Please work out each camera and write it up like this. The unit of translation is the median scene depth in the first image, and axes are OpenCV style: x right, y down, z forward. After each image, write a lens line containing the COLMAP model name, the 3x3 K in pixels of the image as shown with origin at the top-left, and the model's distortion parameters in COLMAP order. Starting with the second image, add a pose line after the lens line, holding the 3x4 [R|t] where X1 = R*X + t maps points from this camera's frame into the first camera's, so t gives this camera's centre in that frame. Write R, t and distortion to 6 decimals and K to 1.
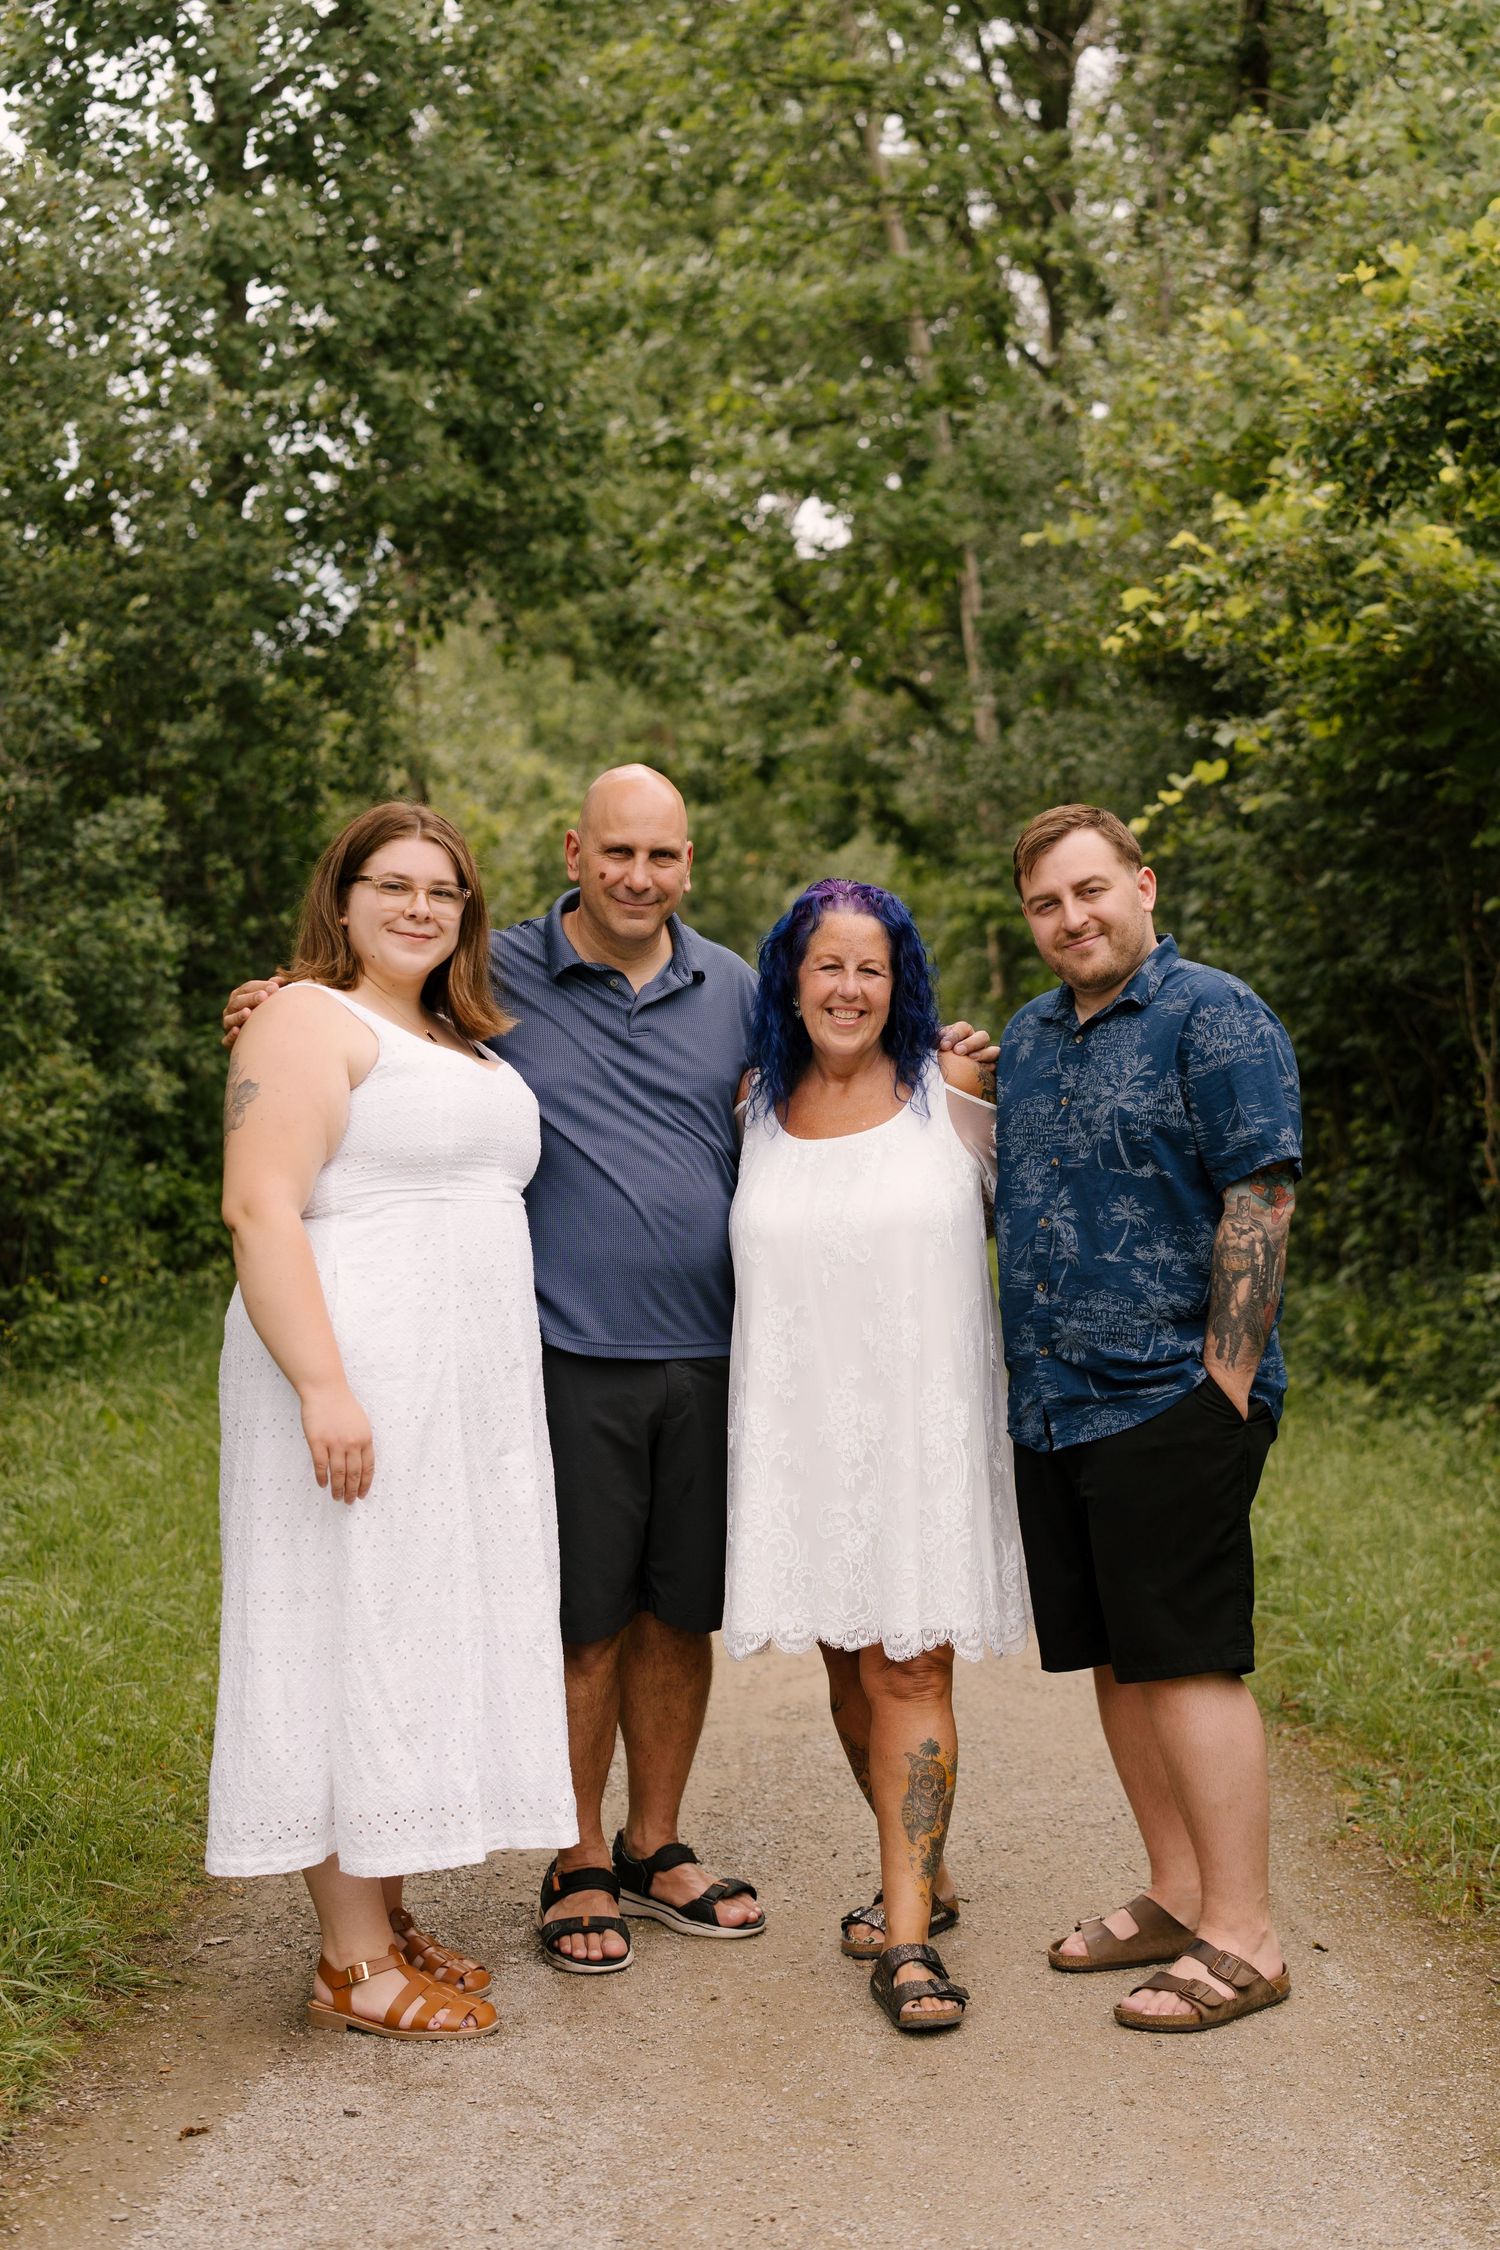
lens RADIAL K [[3257.9, 0, 750.0], [0, 3257.9, 1125.0], [0, 0, 1]] dist [0.009165, 0.056307]
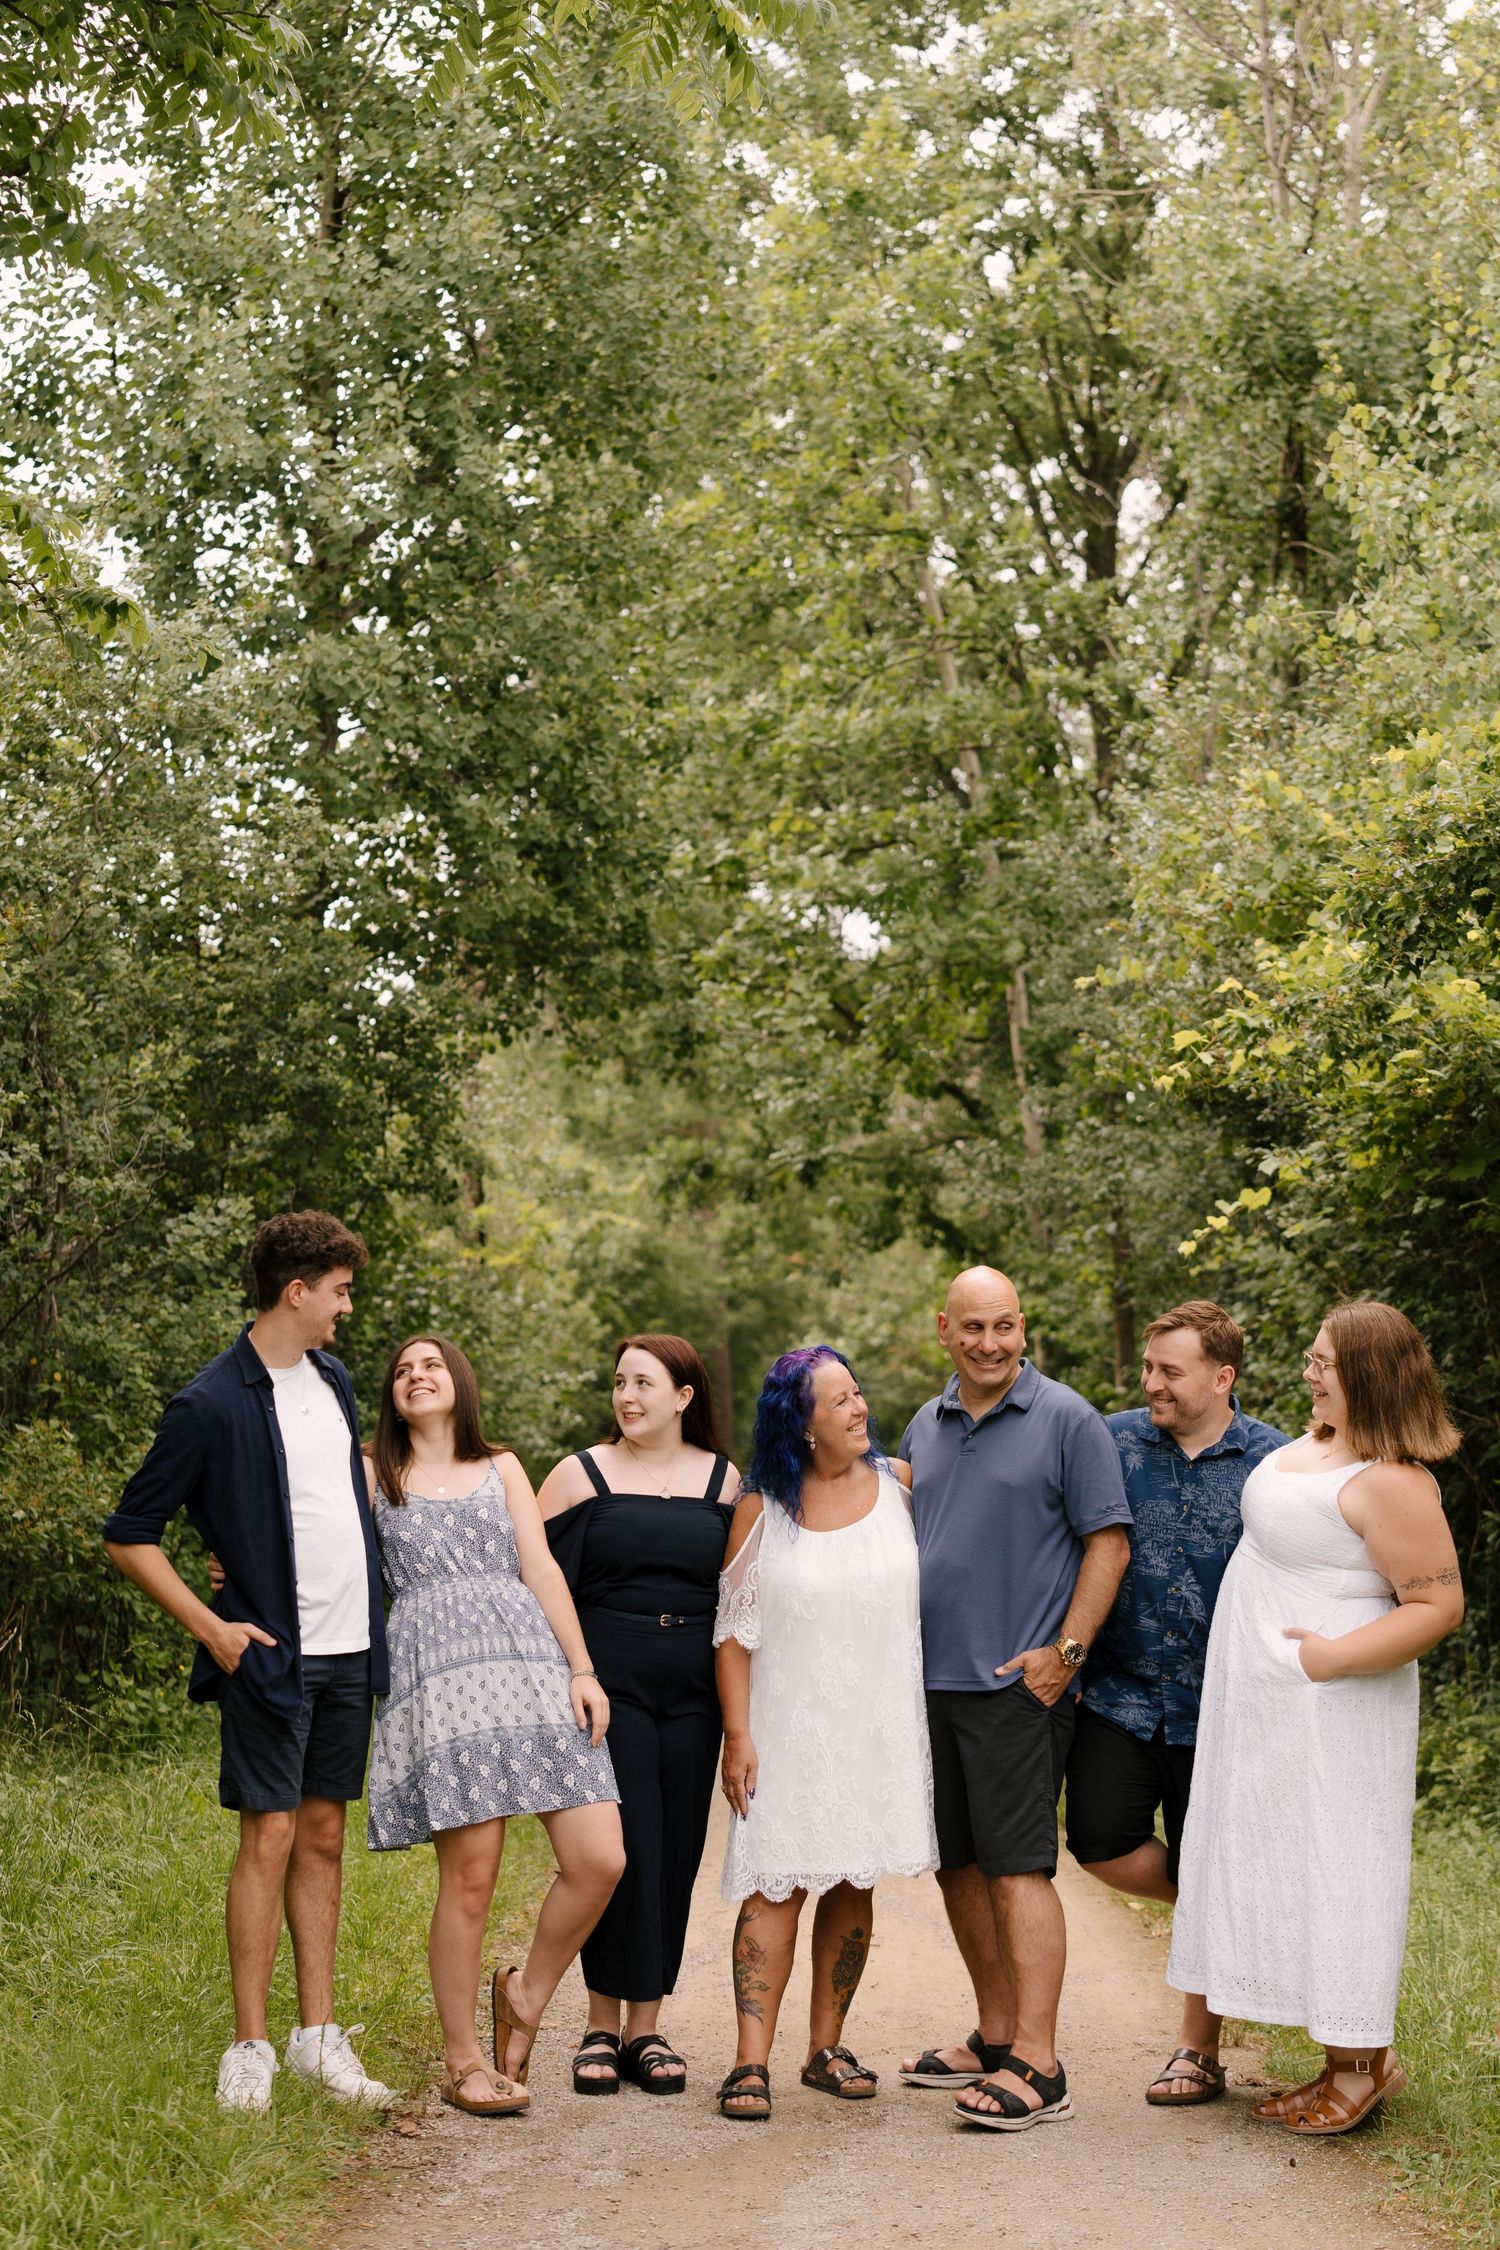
lens RADIAL K [[3336.2, 0, 707.9], [0, 3336.2, 1043.8], [0, 0, 1]] dist [0.028587, 0.026142]
pose [[0.999602, 0.017242, -0.022325, -0.010994], [-0.020269, 0.989467, -0.143336, 0.001074], [0.019619, 0.143731, 0.989422, -0.070416]]
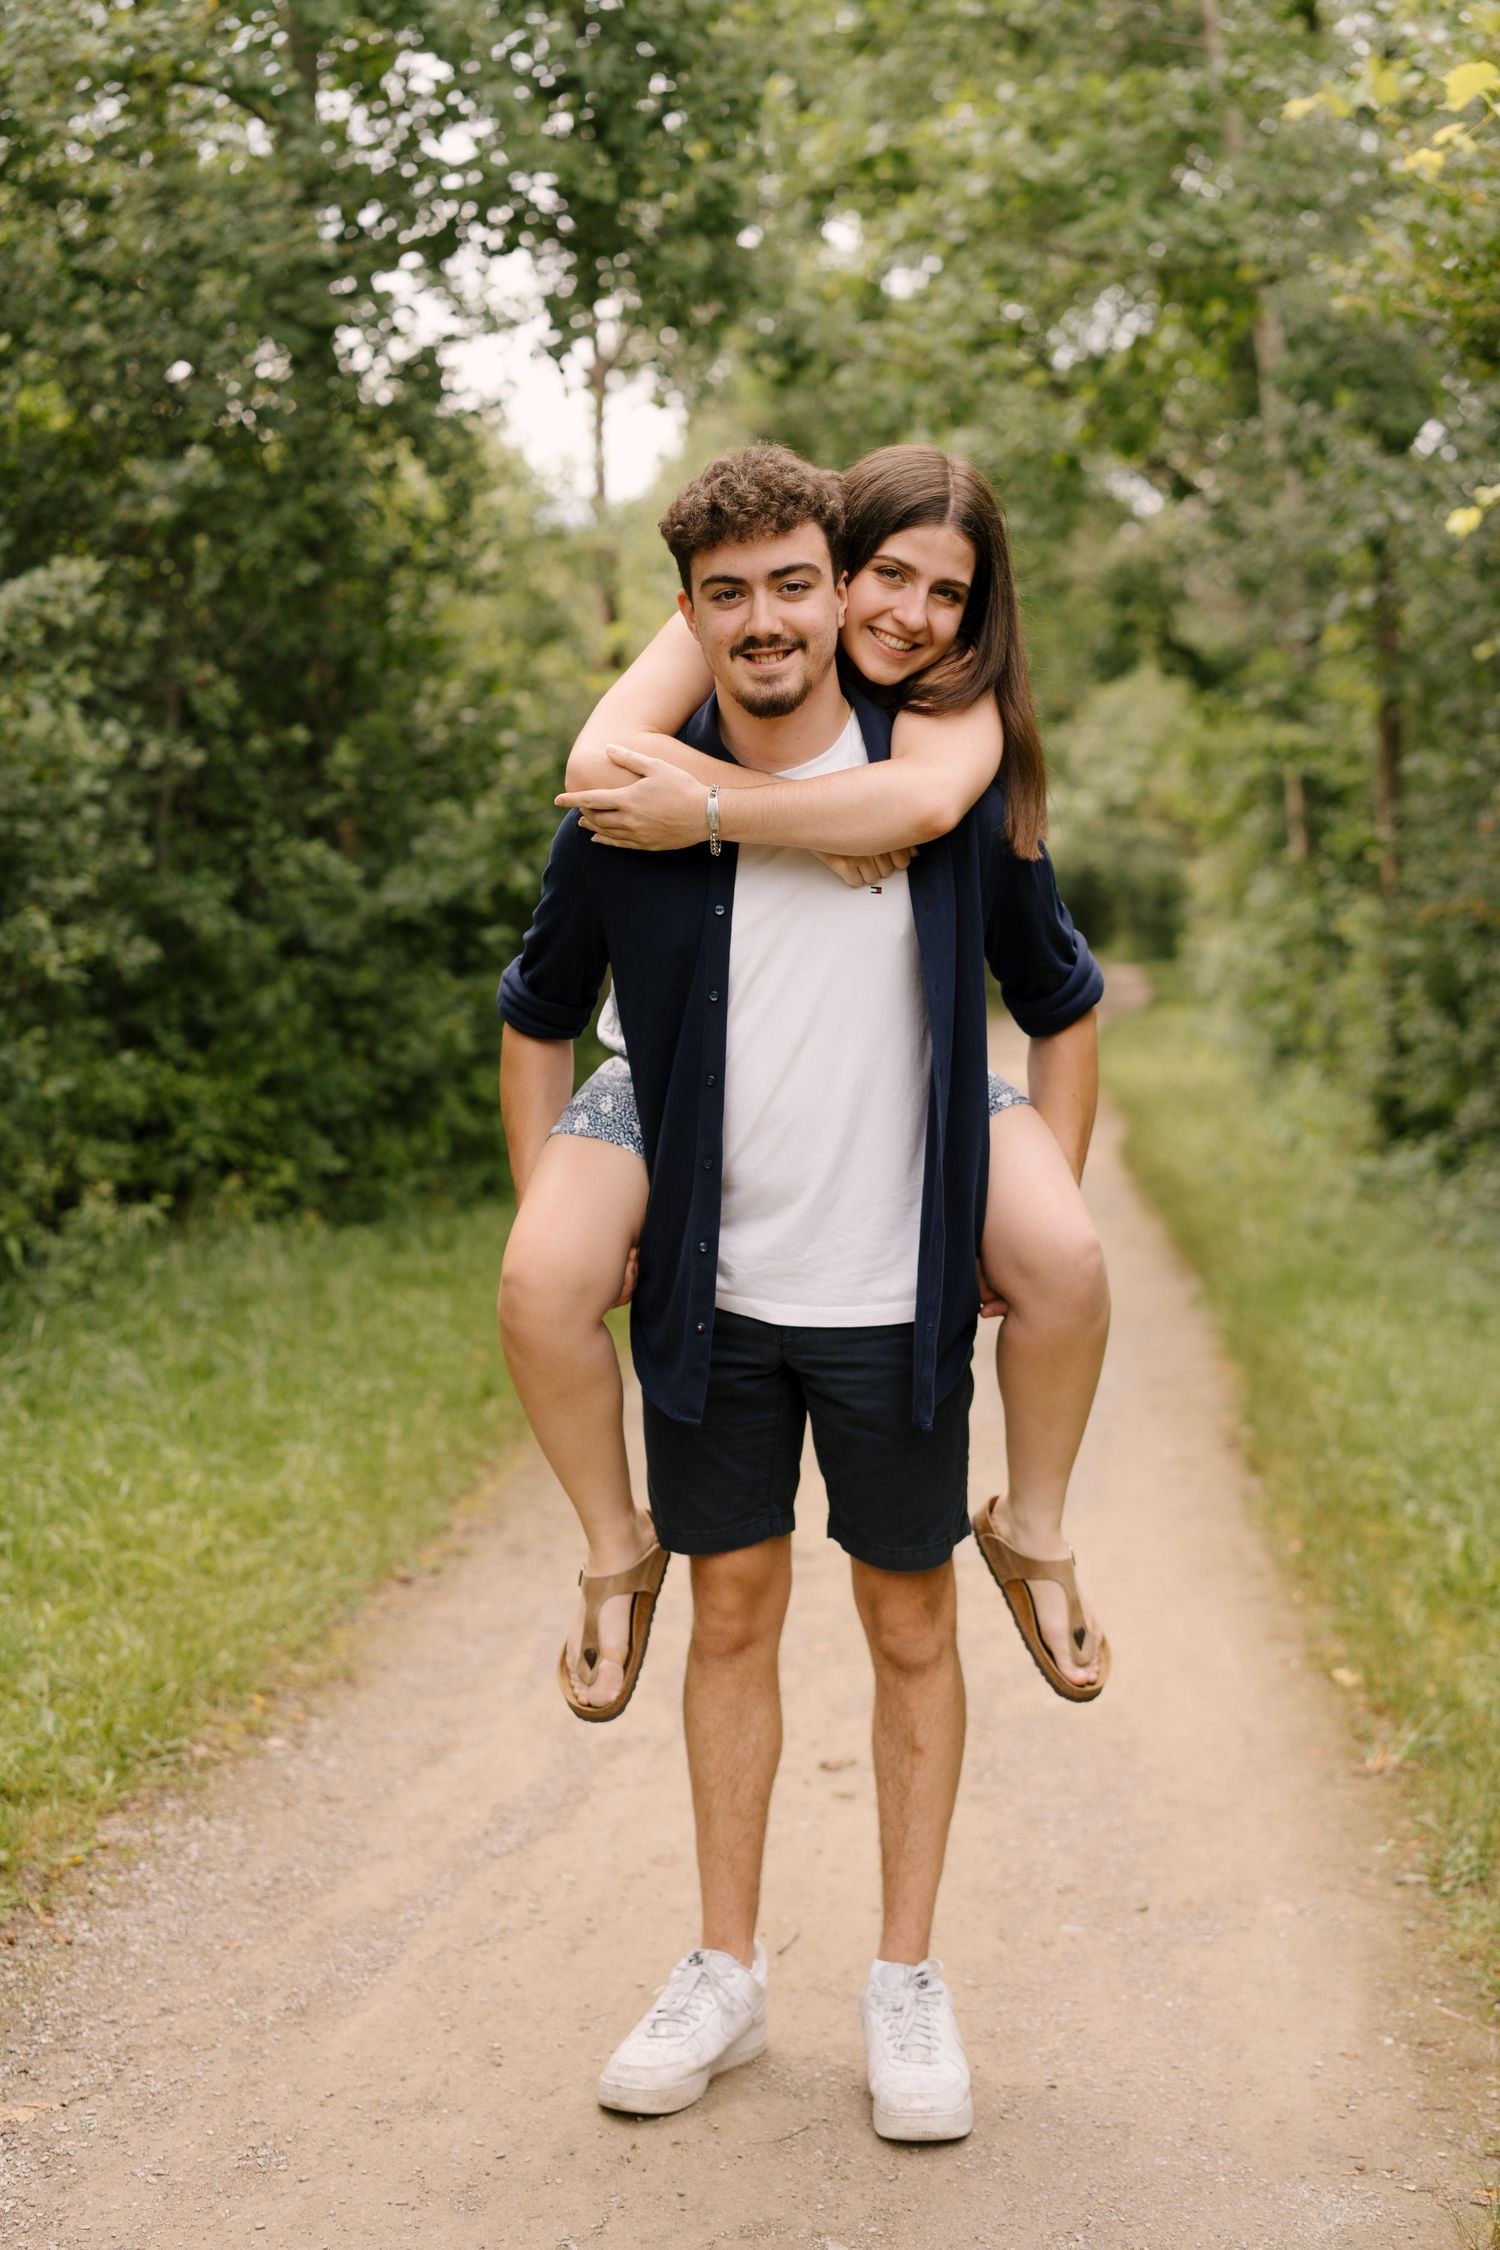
lens RADIAL K [[3210.2, 0, 747.1], [0, 3210.2, 1080.5], [0, 0, 1]] dist [0.216332, 0.001256]
pose [[0.994788, 0.014527, -0.100927, 0.042274], [-0.011953, 0.999589, 0.026064, -0.003760], [0.101264, -0.024721, 0.994552, 0.324895]]
